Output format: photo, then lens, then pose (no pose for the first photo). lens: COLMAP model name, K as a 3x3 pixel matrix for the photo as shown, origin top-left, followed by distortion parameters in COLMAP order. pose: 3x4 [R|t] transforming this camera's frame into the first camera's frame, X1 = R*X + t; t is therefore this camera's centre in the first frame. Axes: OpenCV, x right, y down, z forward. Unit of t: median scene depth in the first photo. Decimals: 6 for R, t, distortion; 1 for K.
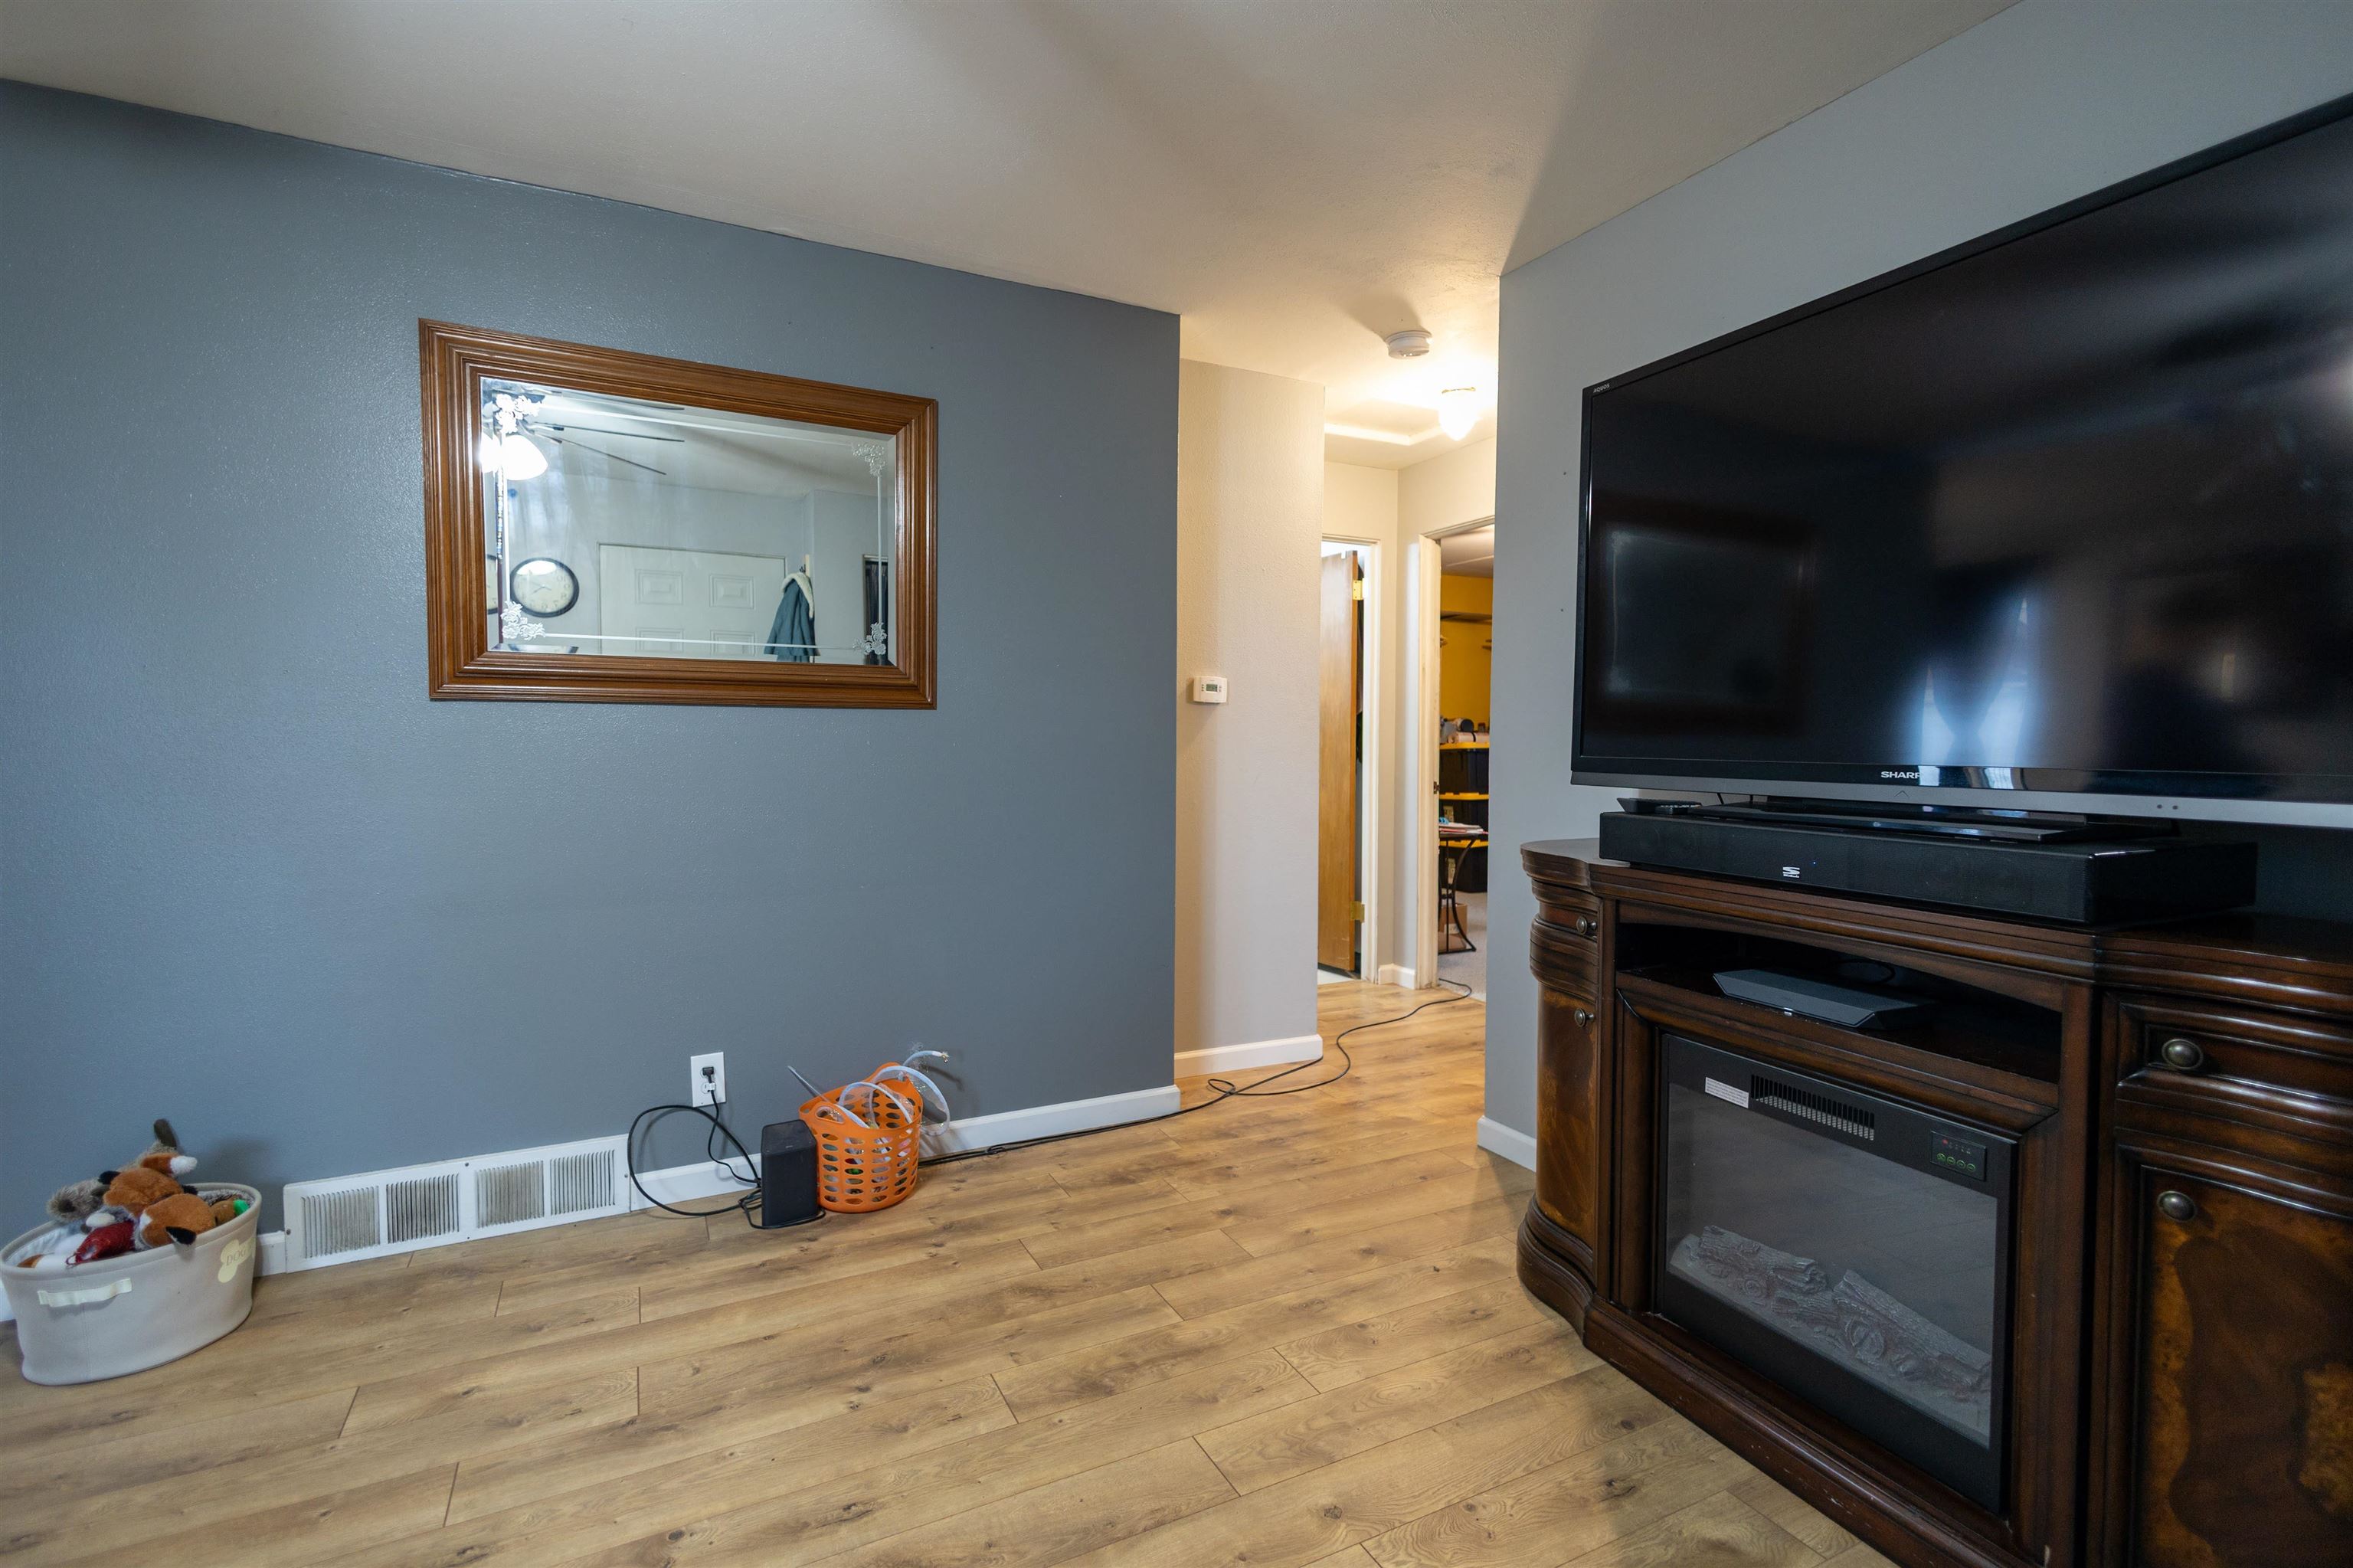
lens RADIAL K [[1078.5, 0, 1177.5], [0, 1078.5, 785.2], [0, 0, 1]] dist [0.013790, -0.003018]
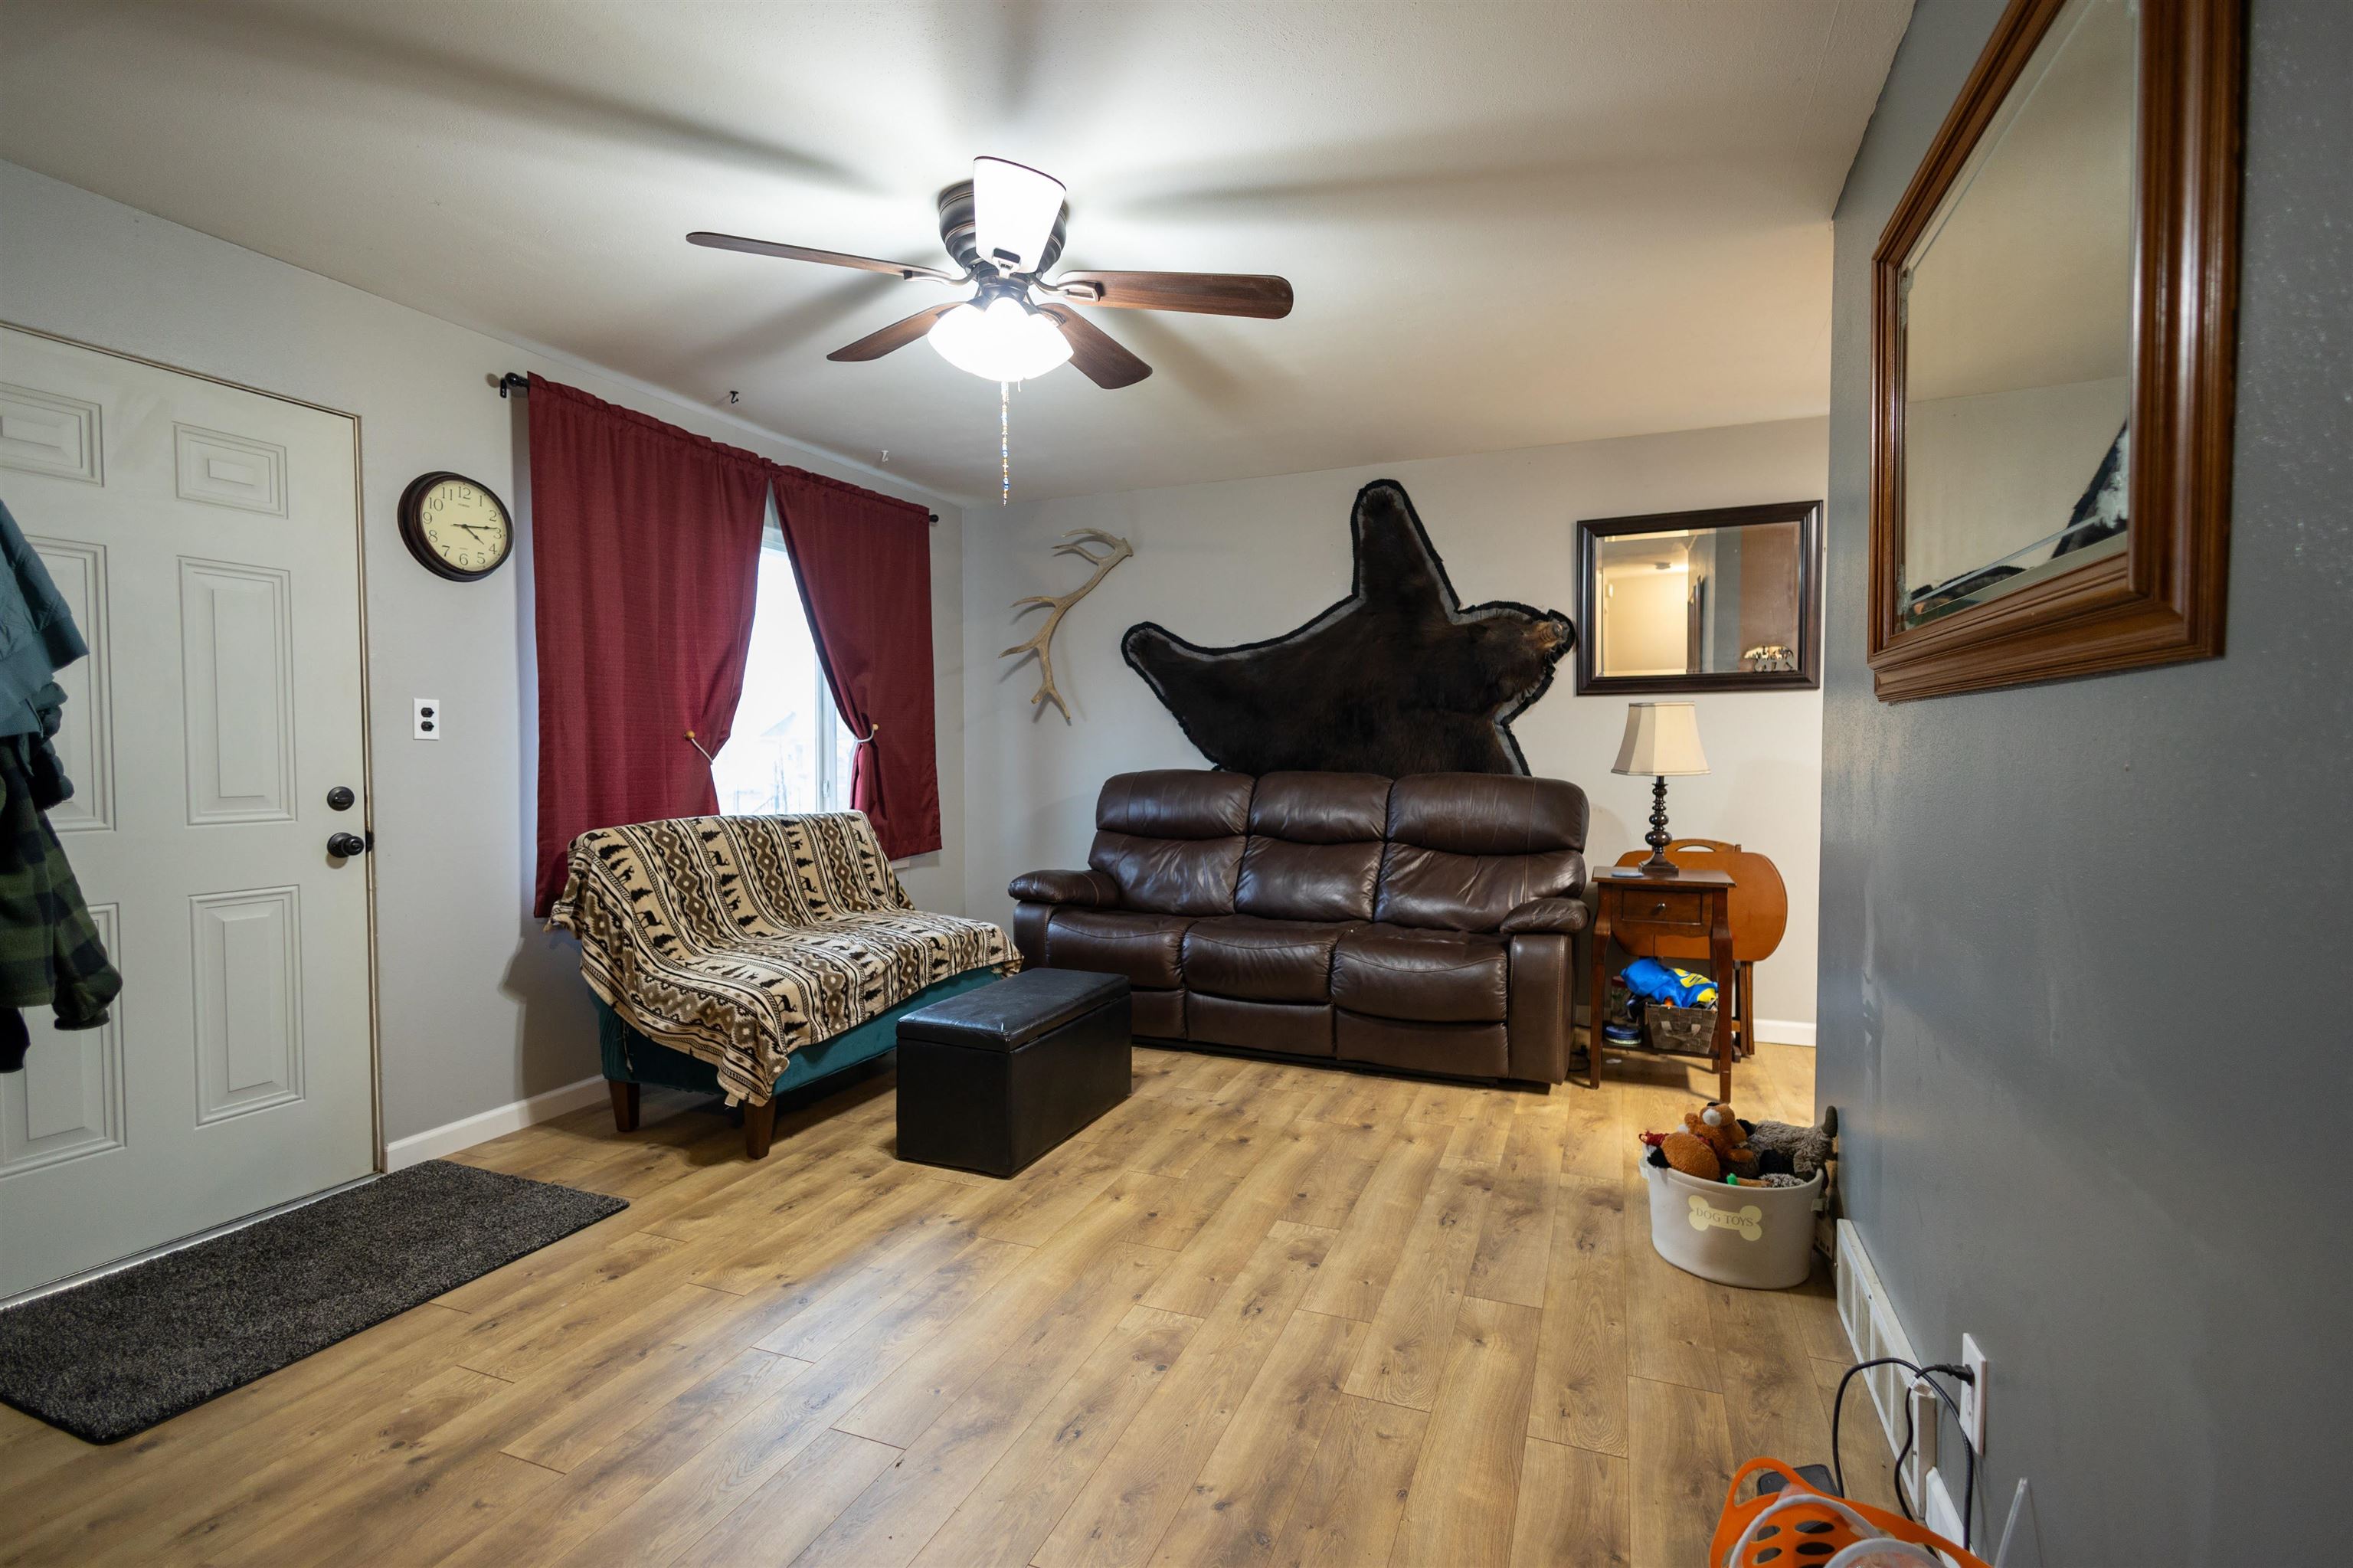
lens RADIAL K [[1078.5, 0, 1177.5], [0, 1078.5, 785.2], [0, 0, 1]] dist [0.013790, -0.003018]
pose [[-0.753575, 0.021954, -0.656995, 0.232937], [-0.026677, 0.997598, 0.063933, -0.056194], [0.656821, 0.065705, -0.751179, 1.260862]]
